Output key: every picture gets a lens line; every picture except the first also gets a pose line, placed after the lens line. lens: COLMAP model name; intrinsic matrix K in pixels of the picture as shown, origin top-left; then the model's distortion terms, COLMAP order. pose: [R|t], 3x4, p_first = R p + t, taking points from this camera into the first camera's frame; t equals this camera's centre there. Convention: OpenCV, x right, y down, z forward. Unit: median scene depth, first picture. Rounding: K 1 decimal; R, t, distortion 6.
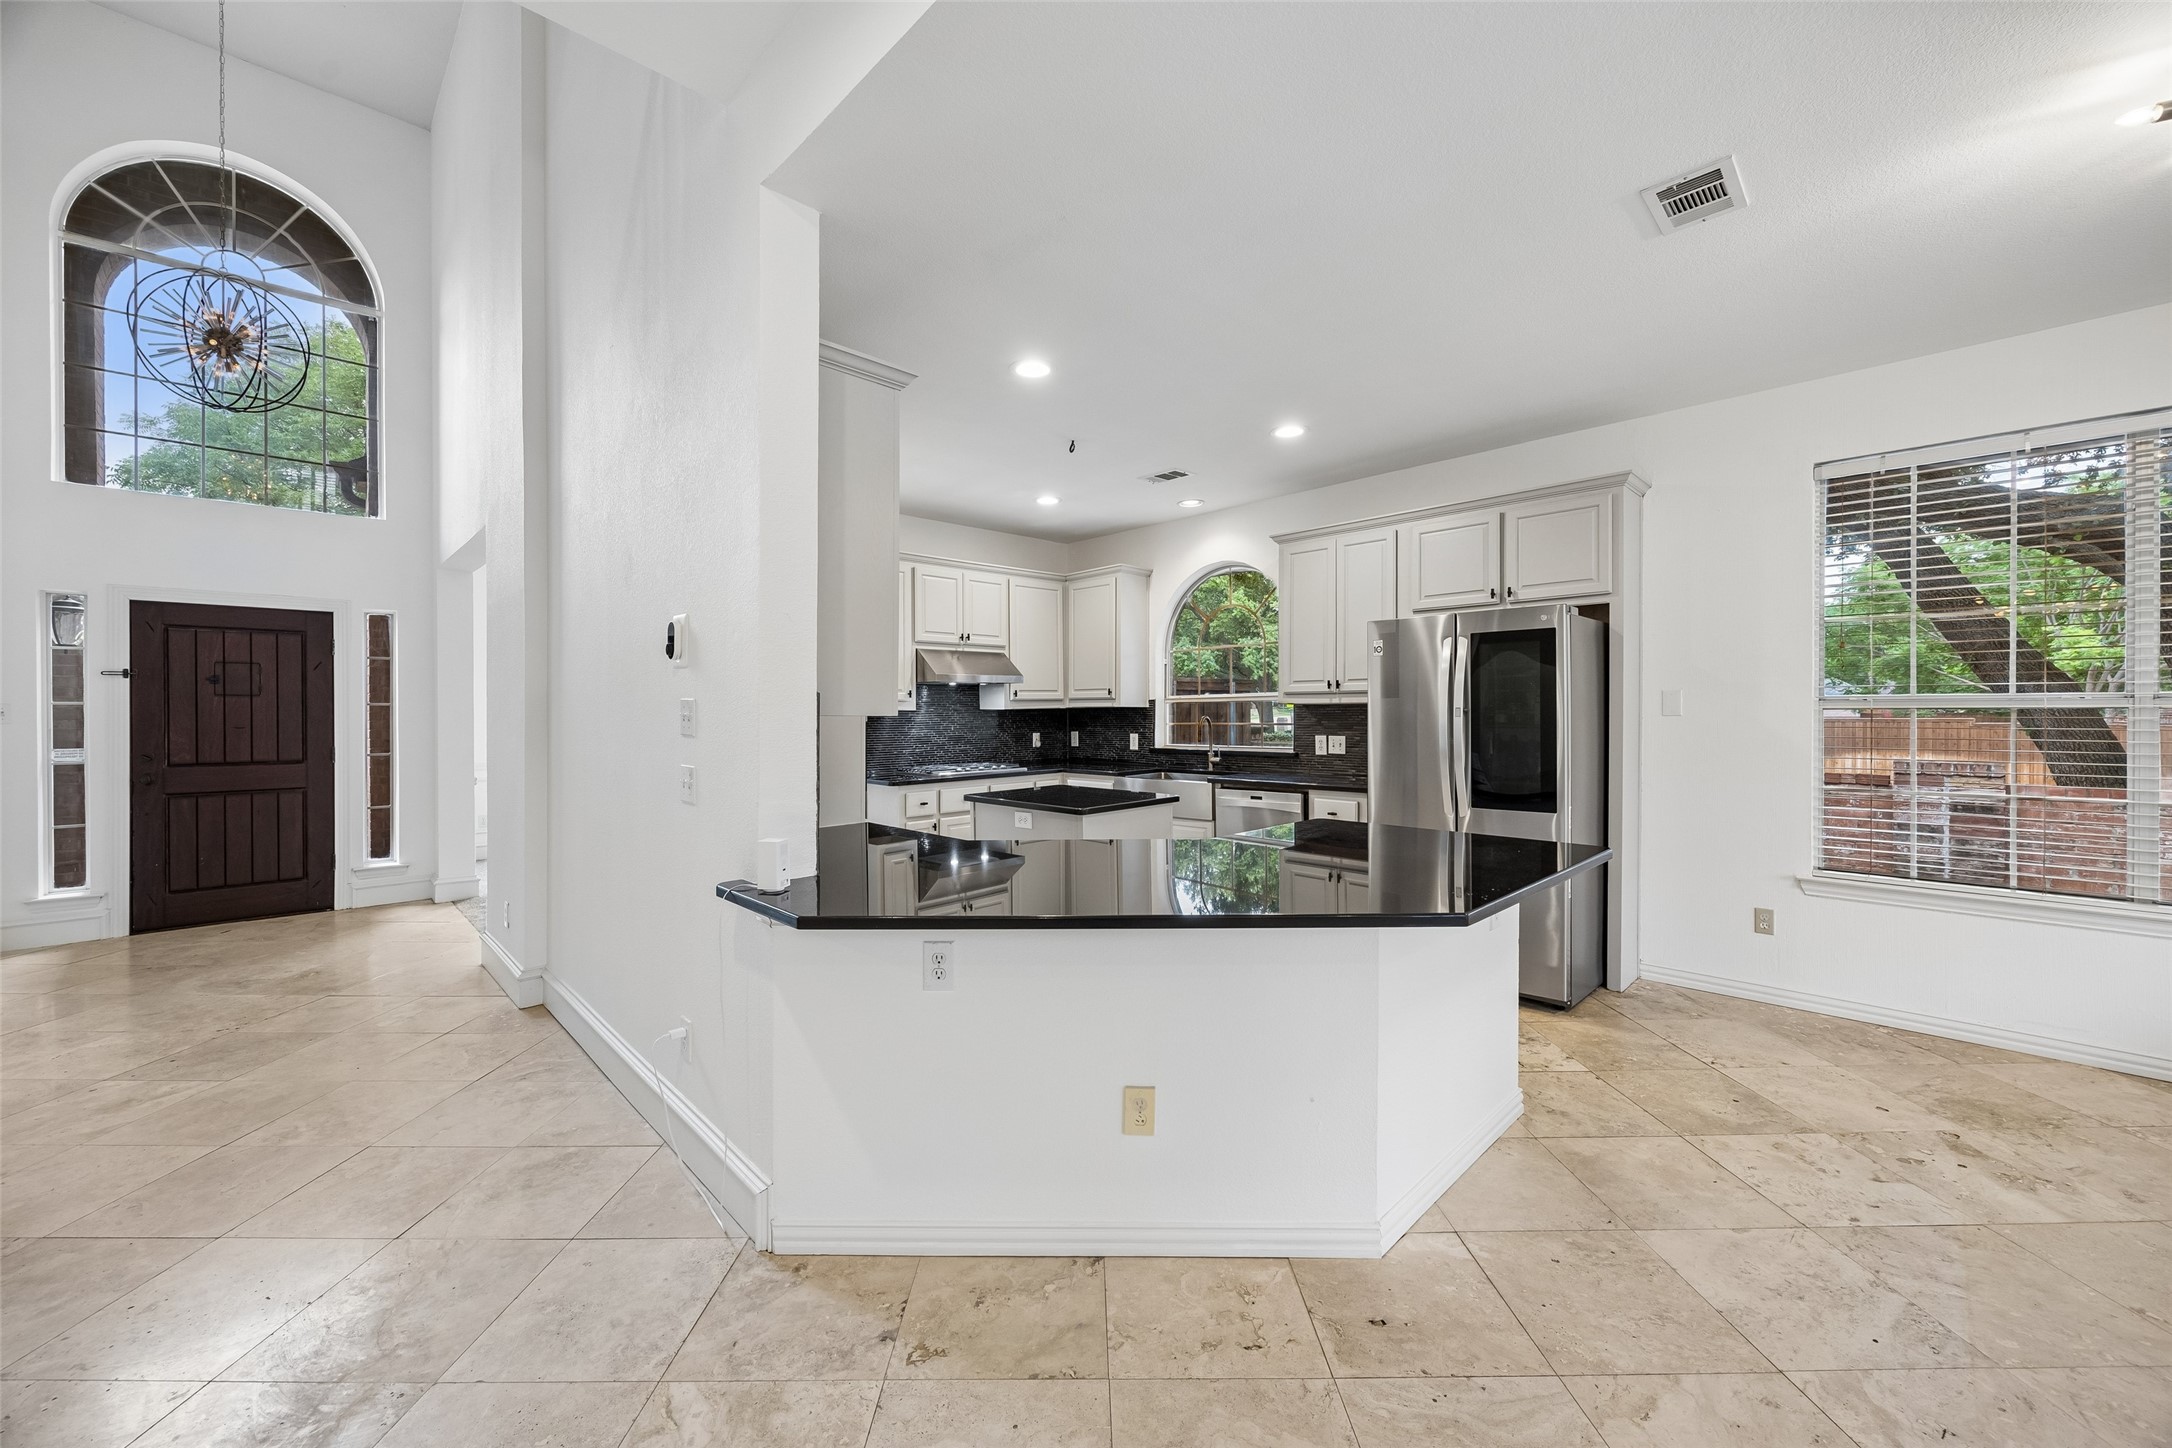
lens RADIAL K [[829.7, 0, 1073.9], [0, 829.7, 718.9], [0, 0, 1]] dist [0.000308, -0.000391]
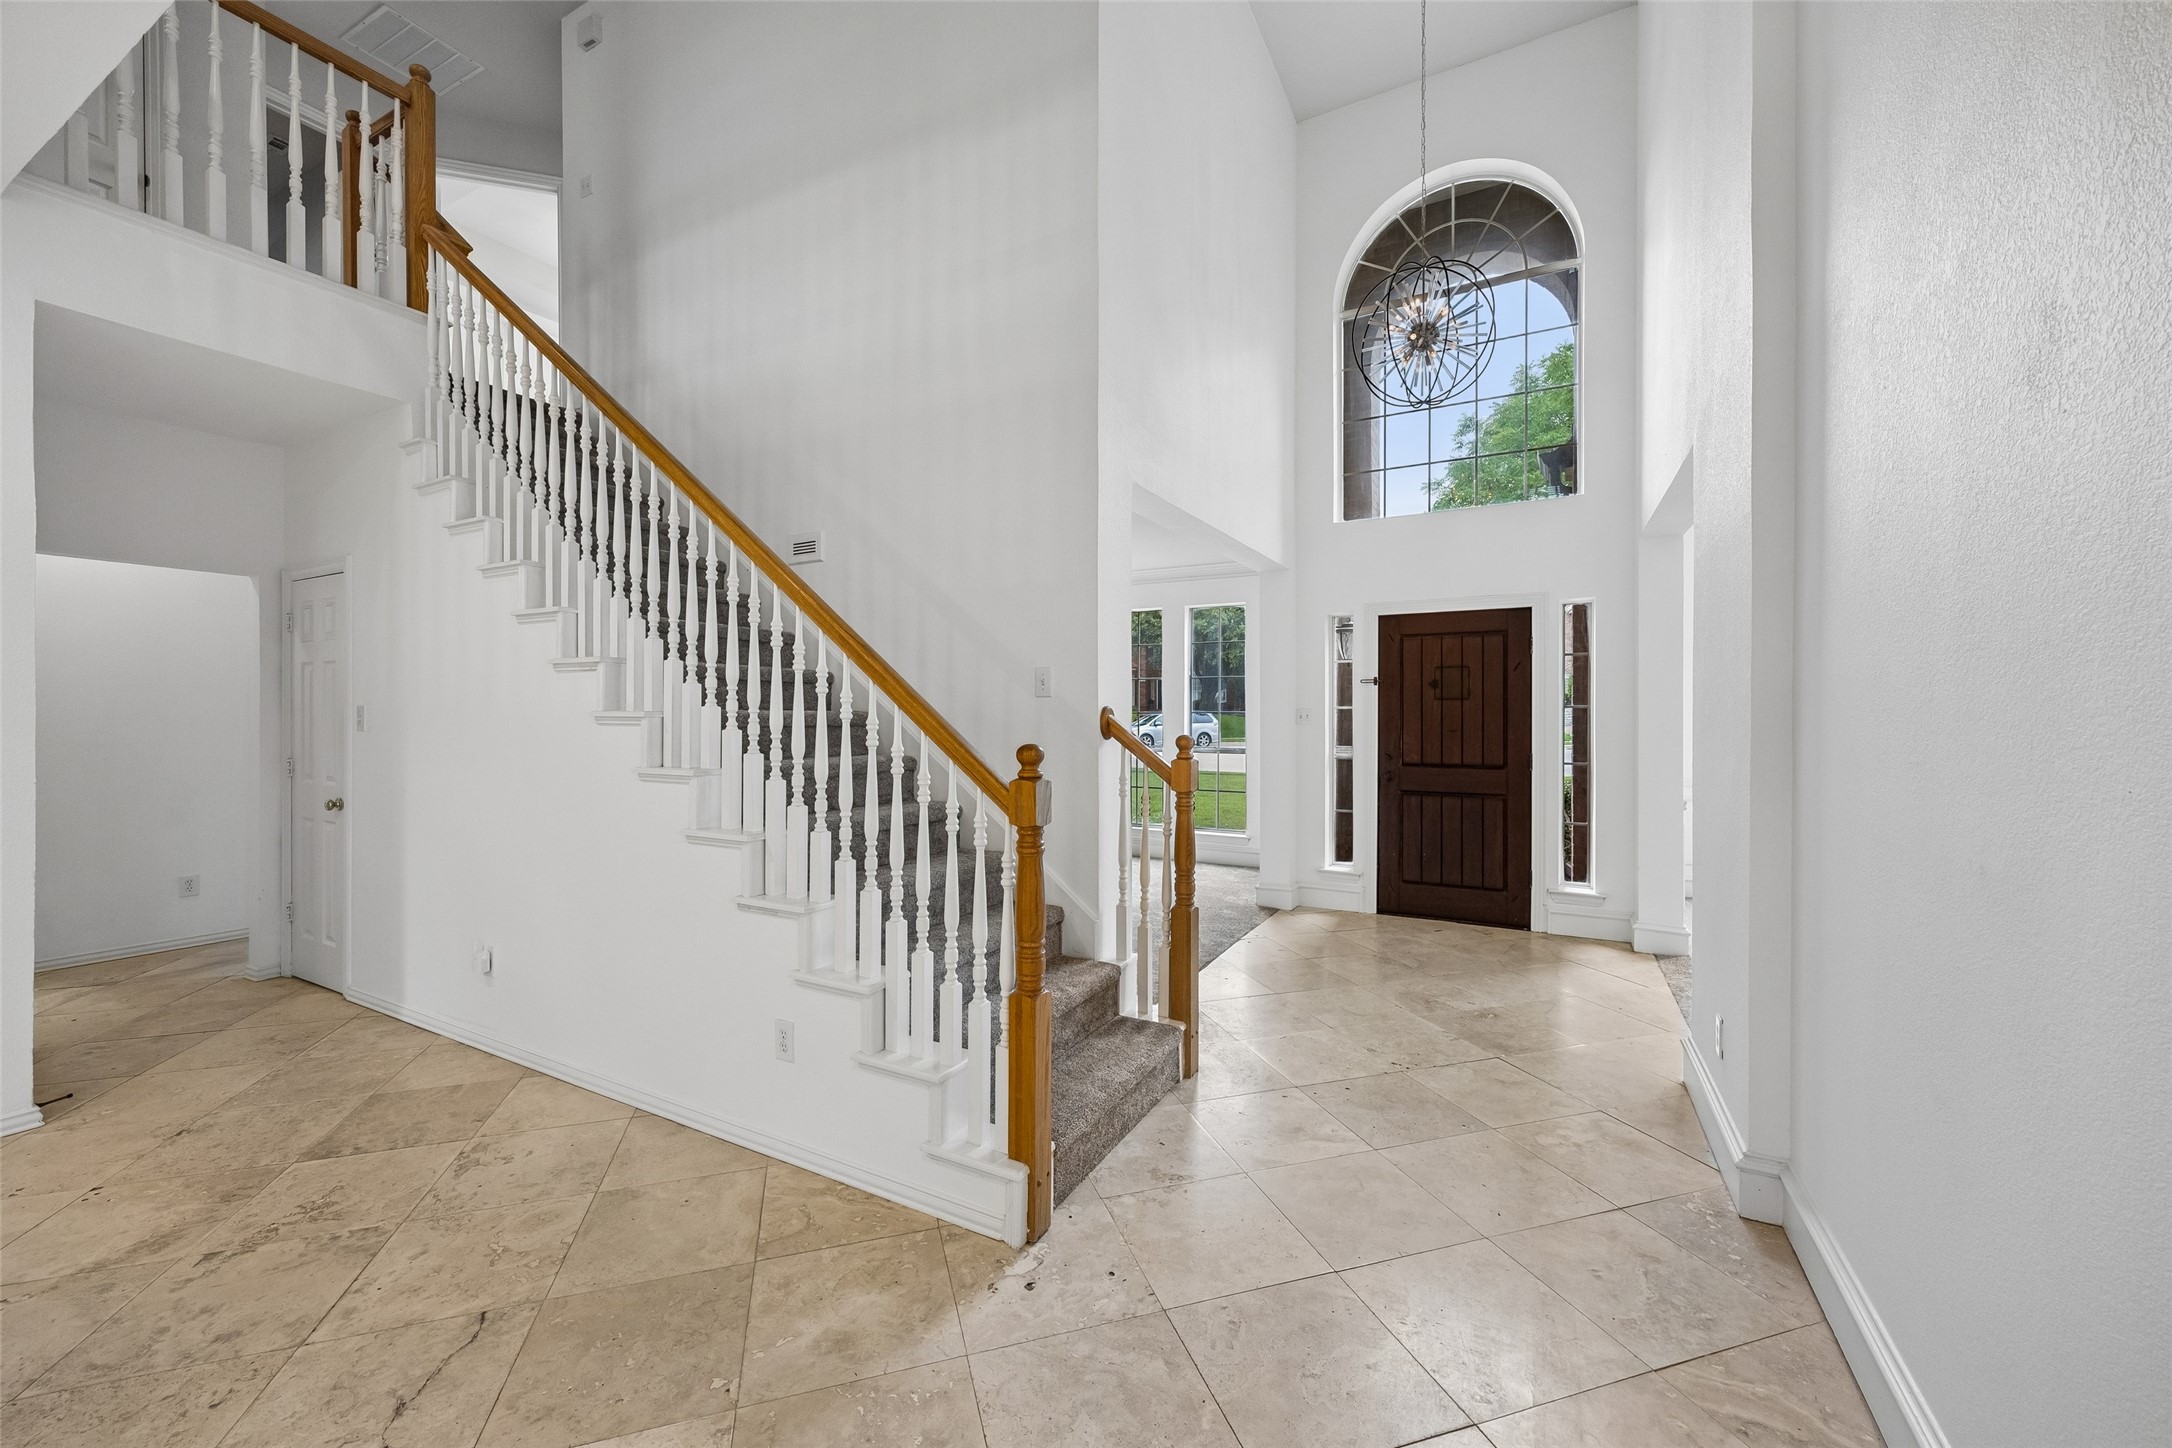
lens RADIAL K [[829.7, 0, 1083.0], [0, 829.7, 716.0], [0, 0, 1]] dist [0.000308, -0.000391]
pose [[0.299903, 0.002681, -0.953966, -0.202780], [-0.008366, 0.999965, 0.000180, -0.004715], [0.953933, 0.007927, 0.299915, 0.308928]]
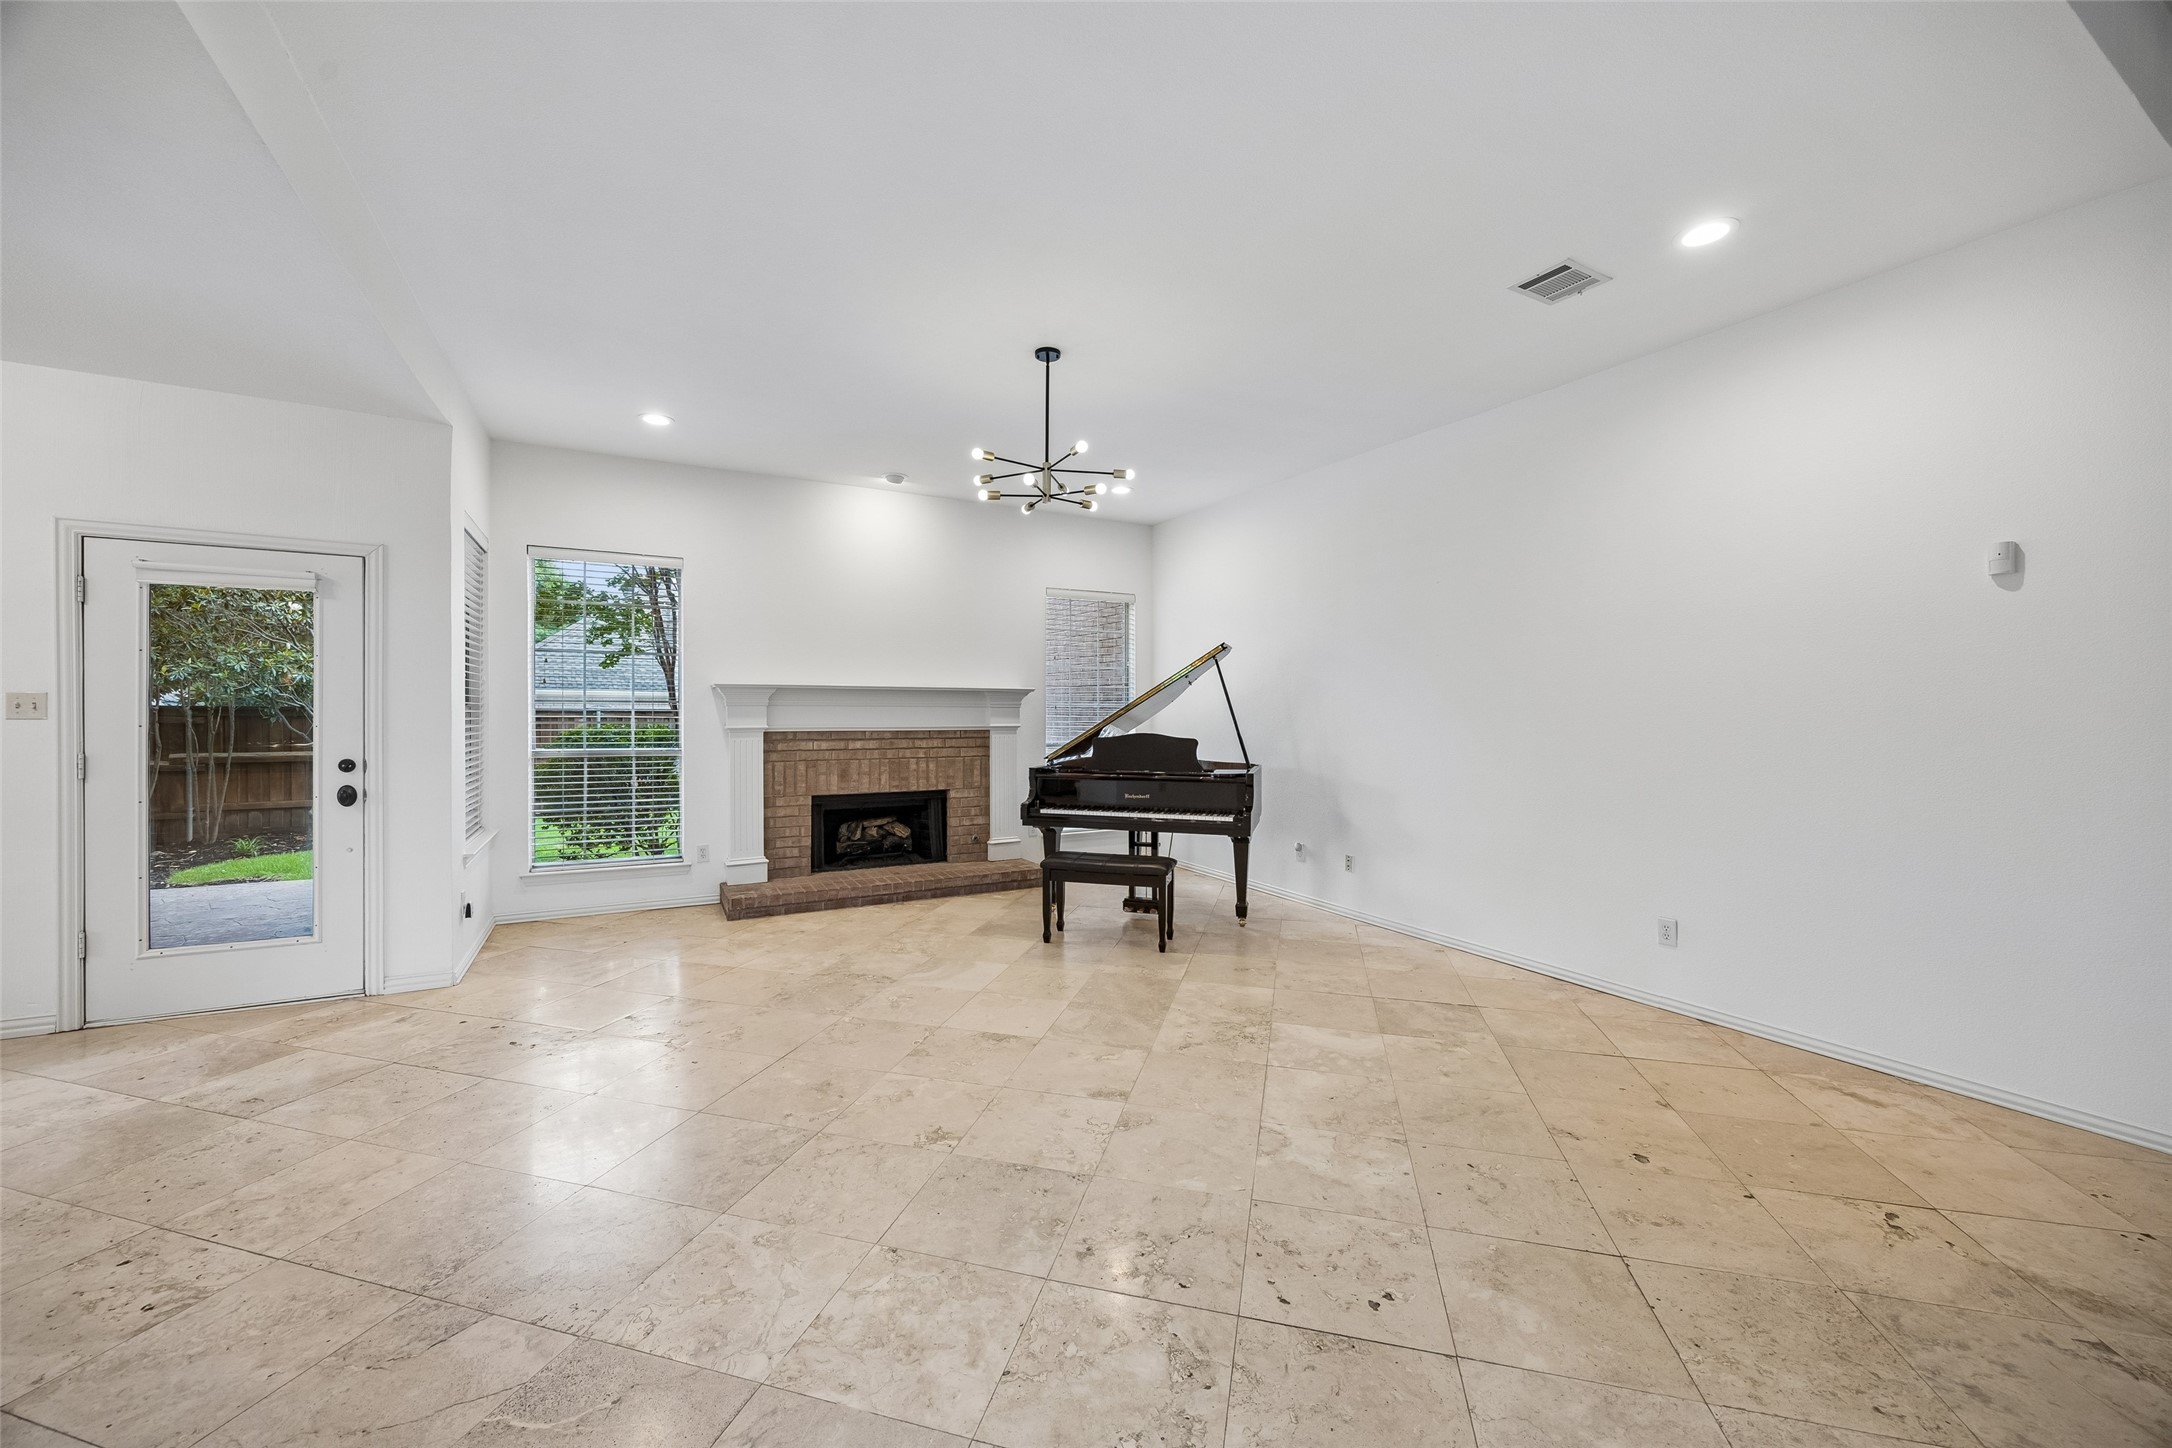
lens RADIAL K [[829.7, 0, 1079.3], [0, 829.7, 725.0], [0, 0, 1]] dist [0.000308, -0.000391]
pose [[-0.965361, -0.007216, 0.260820, -0.421891], [-0.001468, 0.999752, 0.022229, -0.002964], [-0.260915, 0.021076, -0.965132, 0.488590]]
